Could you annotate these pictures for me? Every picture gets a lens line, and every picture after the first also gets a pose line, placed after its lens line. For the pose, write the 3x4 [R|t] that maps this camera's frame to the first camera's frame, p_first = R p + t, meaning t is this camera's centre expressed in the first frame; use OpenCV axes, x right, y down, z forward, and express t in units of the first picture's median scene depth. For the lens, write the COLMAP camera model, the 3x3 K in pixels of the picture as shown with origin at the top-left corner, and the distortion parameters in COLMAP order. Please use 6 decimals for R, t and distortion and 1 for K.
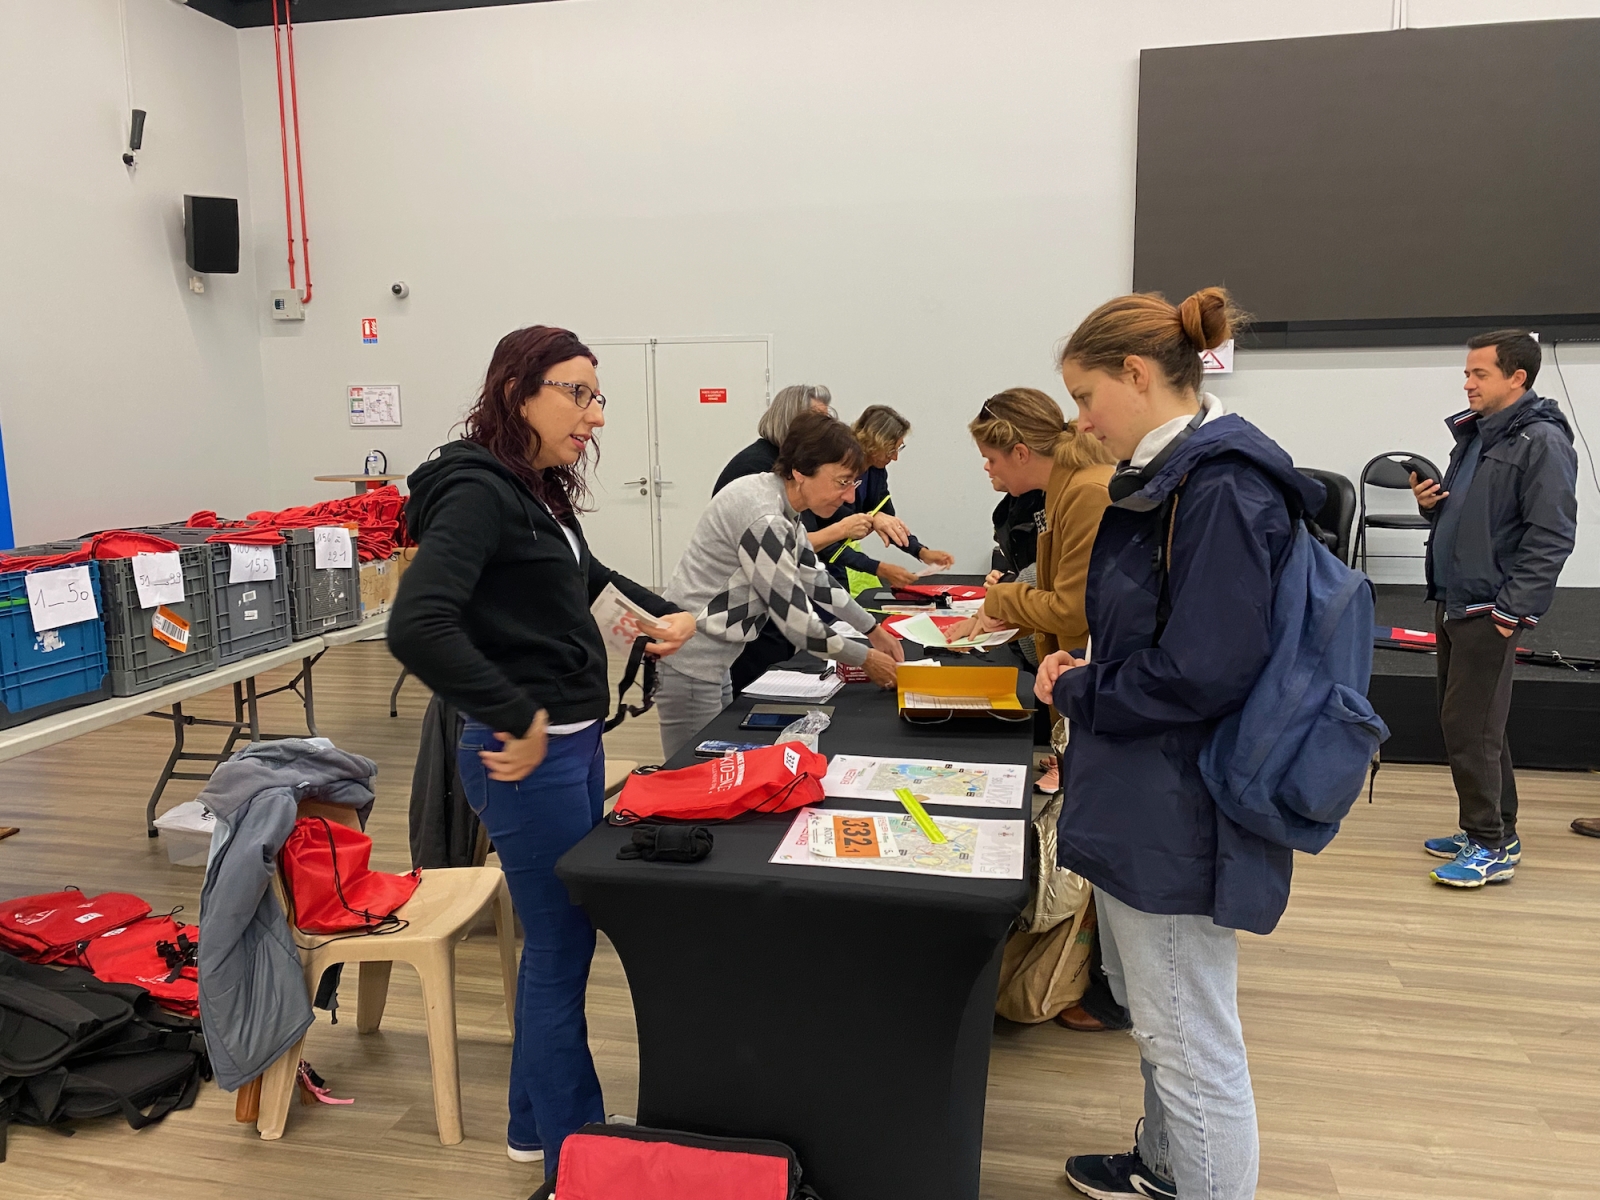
lens RADIAL K [[1209.2, 0, 799.5], [0, 1209.2, 593.7], [0, 0, 1]] dist [0.025325, -0.007461]
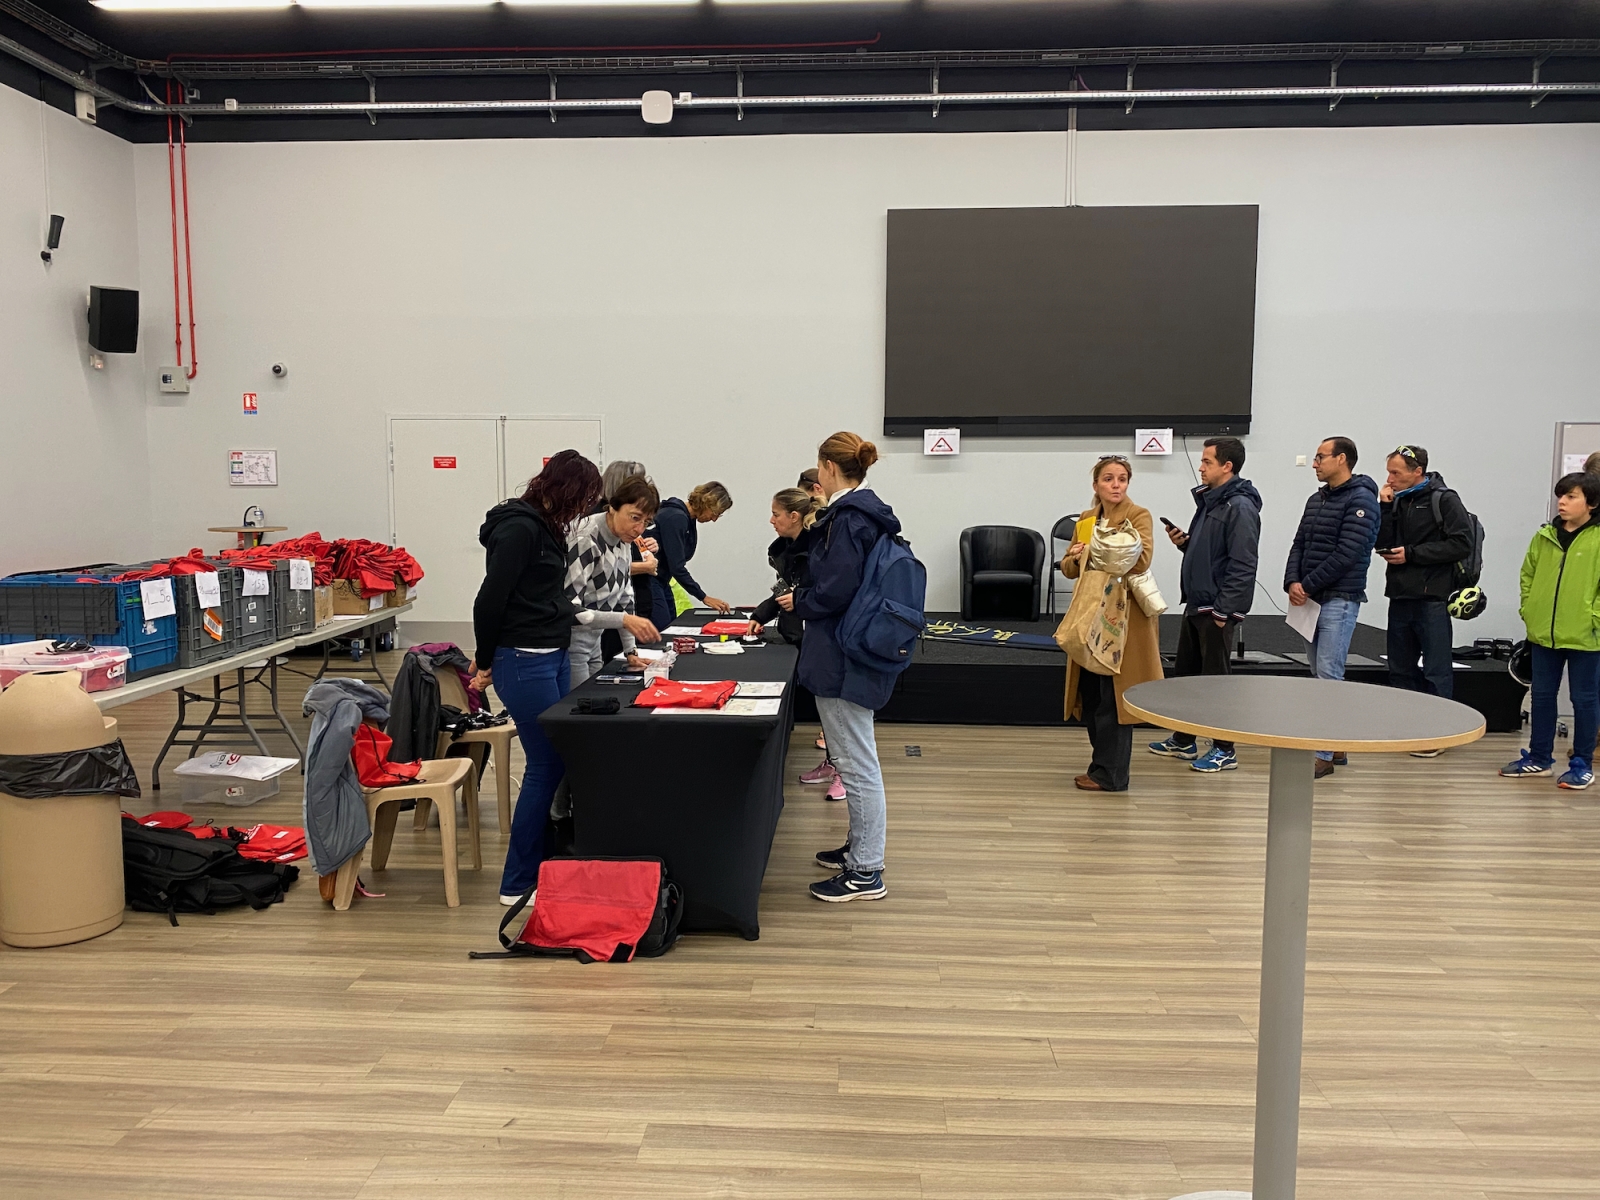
lens RADIAL K [[1209.2, 0, 794.0], [0, 1209.2, 600.6], [0, 0, 1]] dist [0.025325, -0.007461]
pose [[0.987865, -0.002936, 0.155289, -0.050298], [0.010081, 0.998925, -0.045238, 0.067172], [-0.154990, 0.046254, 0.986833, -0.501582]]
